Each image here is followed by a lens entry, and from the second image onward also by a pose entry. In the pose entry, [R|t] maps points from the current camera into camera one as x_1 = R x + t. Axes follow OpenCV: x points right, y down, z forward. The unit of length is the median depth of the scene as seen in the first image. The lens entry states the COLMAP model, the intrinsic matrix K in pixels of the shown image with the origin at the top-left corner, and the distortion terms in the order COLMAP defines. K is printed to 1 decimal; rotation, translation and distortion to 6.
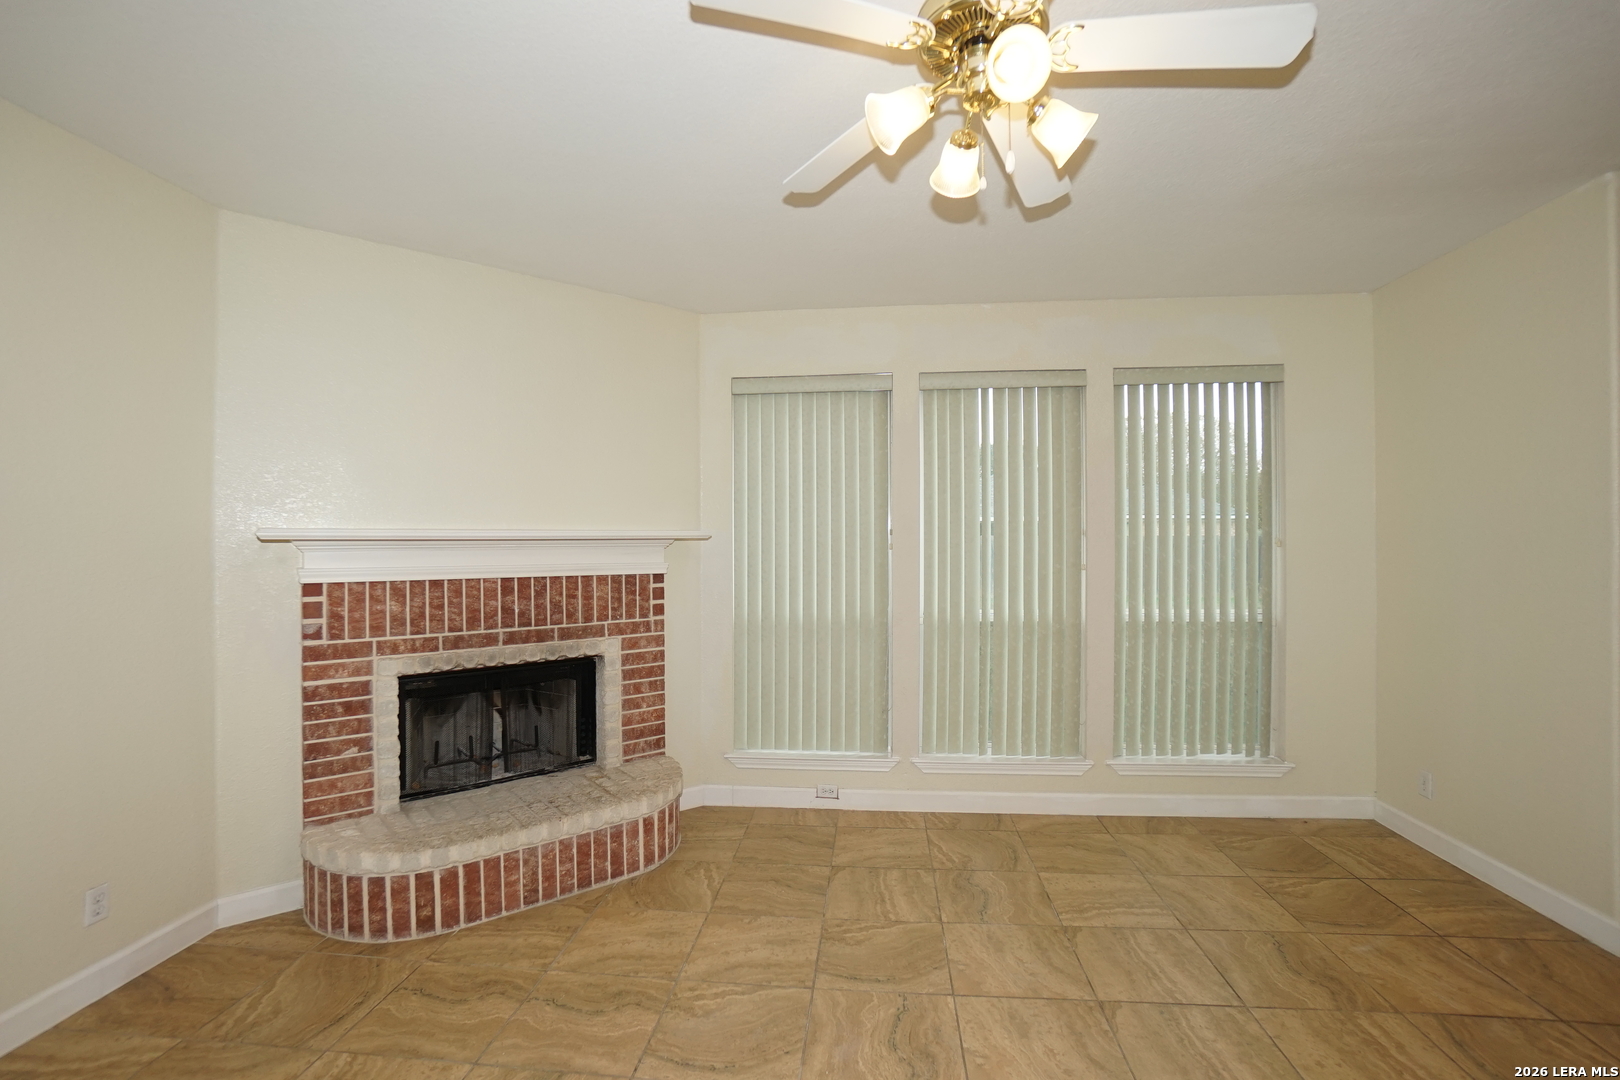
lens RADIAL K [[755.0, 0, 810.0], [0, 755.0, 540.0], [0, 0, 1]] dist [-0.002764, -0.000132]
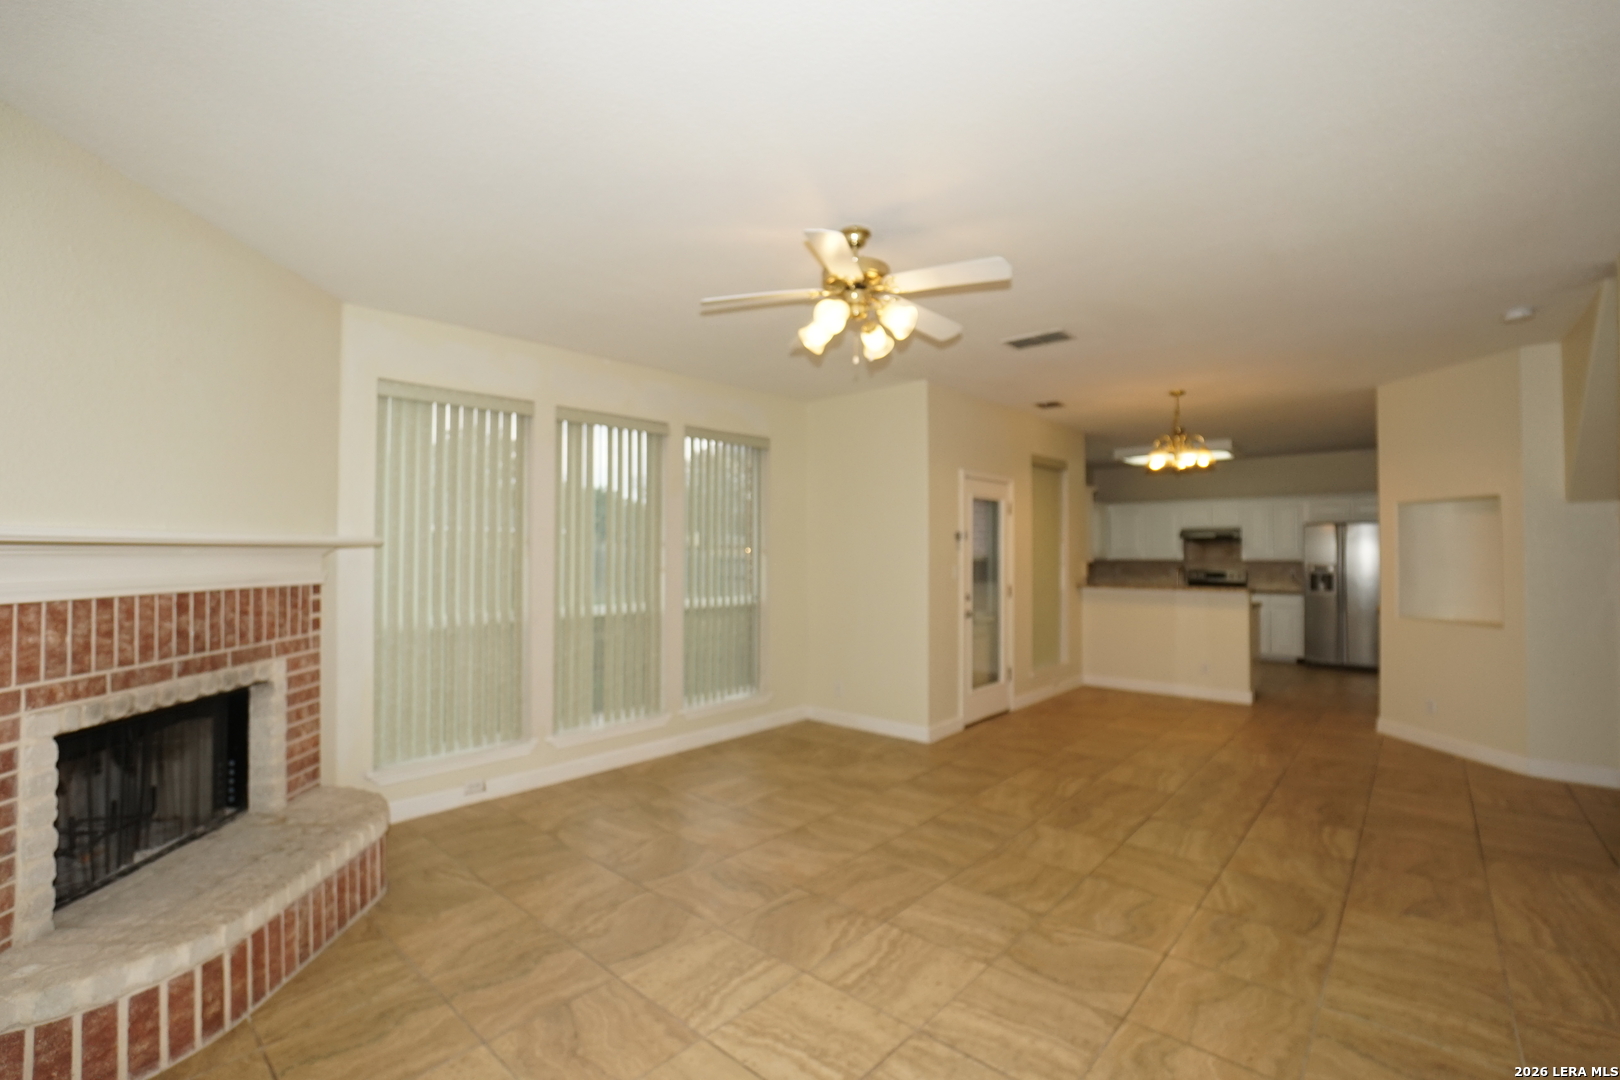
lens RADIAL K [[708.3, 0, 810.0], [0, 708.3, 540.0], [0, 0, 1]] dist [-0.065933, 0.031532]
pose [[0.599964, 0.014347, 0.799899, -0.585387], [-0.000648, 0.999848, -0.017448, 0.007430], [-0.800027, 0.009950, 0.599882, 0.044153]]
